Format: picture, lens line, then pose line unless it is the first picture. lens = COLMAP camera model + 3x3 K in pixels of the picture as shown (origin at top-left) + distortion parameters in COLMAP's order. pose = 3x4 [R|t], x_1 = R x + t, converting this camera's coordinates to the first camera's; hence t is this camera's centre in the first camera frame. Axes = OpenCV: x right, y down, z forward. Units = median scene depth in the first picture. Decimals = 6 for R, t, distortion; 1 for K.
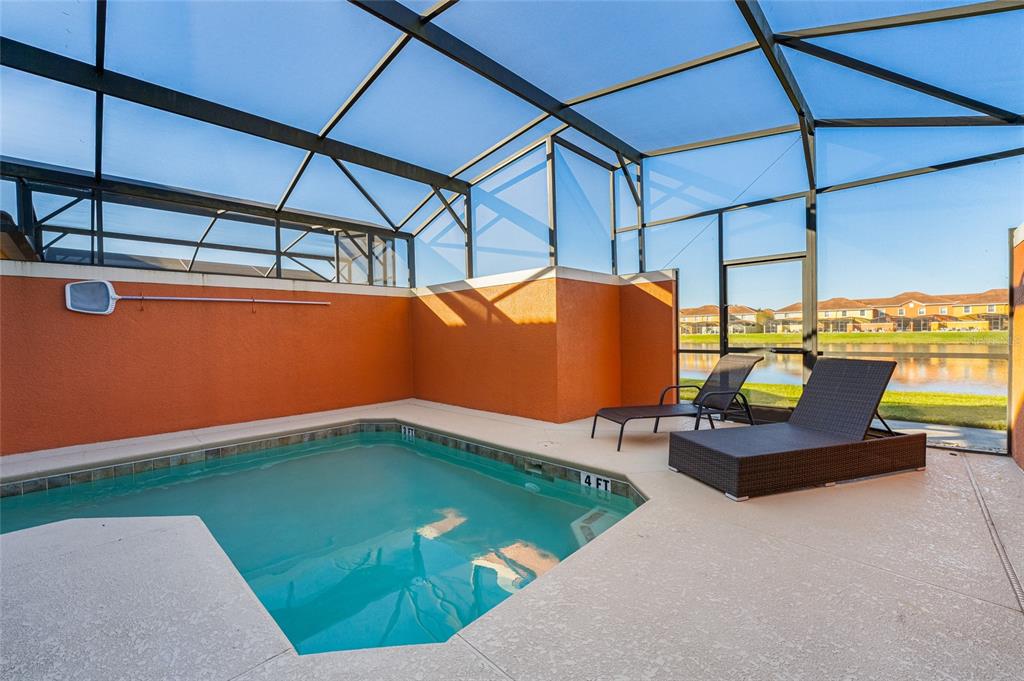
lens RADIAL K [[426.6, 0, 513.0], [0, 426.6, 353.4], [0, 0, 1]] dist [0.026227, -0.000194]
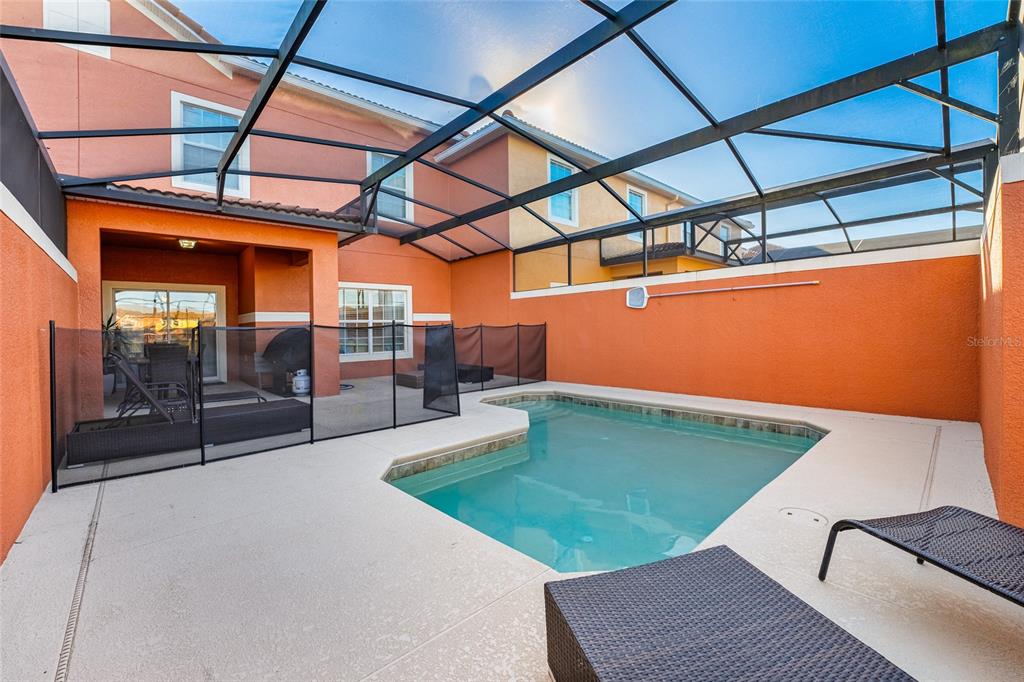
lens RADIAL K [[427.9, 0, 512.0], [0, 427.9, 341.0], [0, 0, 1]] dist [-0.002200, -0.000381]
pose [[-0.024428, 0.049616, -0.998470, 0.517627], [-0.024115, 0.998448, 0.050205, -0.032356], [0.999411, 0.025304, -0.023194, 0.494754]]
